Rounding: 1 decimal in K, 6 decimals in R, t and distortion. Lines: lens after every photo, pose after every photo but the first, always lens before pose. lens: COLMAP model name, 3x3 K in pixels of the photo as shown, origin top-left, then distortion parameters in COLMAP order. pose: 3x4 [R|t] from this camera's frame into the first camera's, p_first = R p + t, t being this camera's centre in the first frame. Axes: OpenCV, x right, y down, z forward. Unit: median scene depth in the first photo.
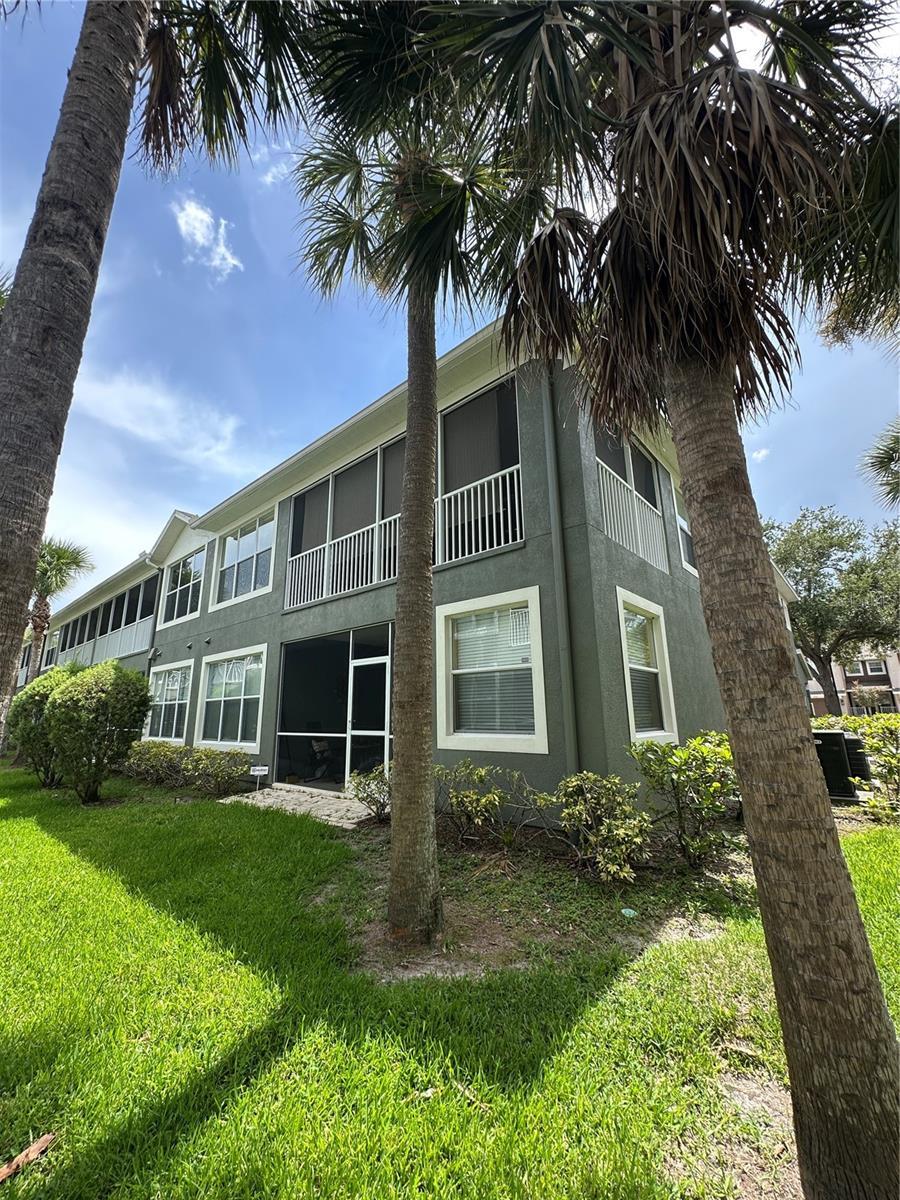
lens RADIAL K [[479.6, 0, 452.4], [0, 479.6, 600.9], [0, 0, 1]] dist [0.000006, 0.000262]
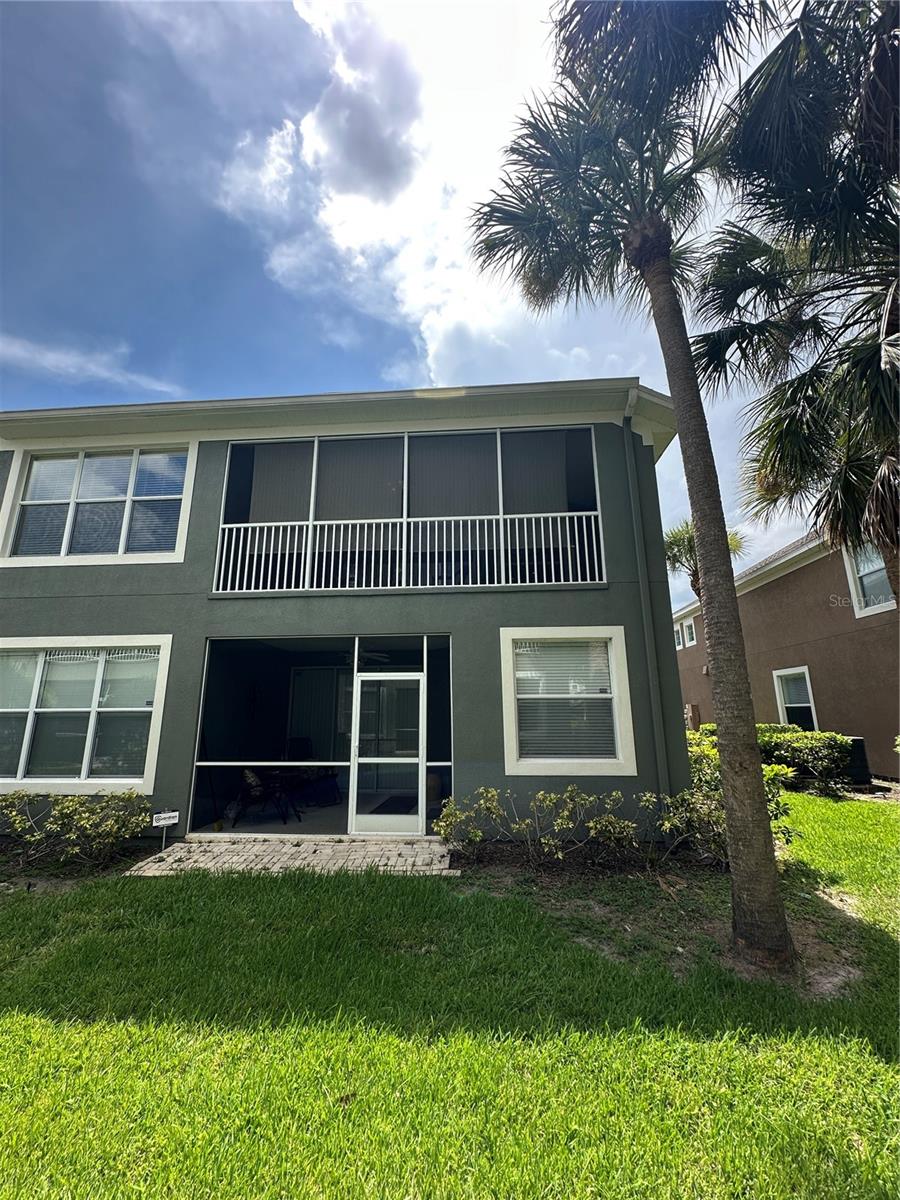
lens RADIAL K [[479.6, 0, 452.4], [0, 479.6, 600.9], [0, 0, 1]] dist [0.000006, 0.000262]
pose [[0.796149, 0.145136, 0.587437, -0.607057], [-0.144733, 0.988305, -0.048022, 0.016432], [-0.587536, -0.046789, 0.807844, 0.239398]]
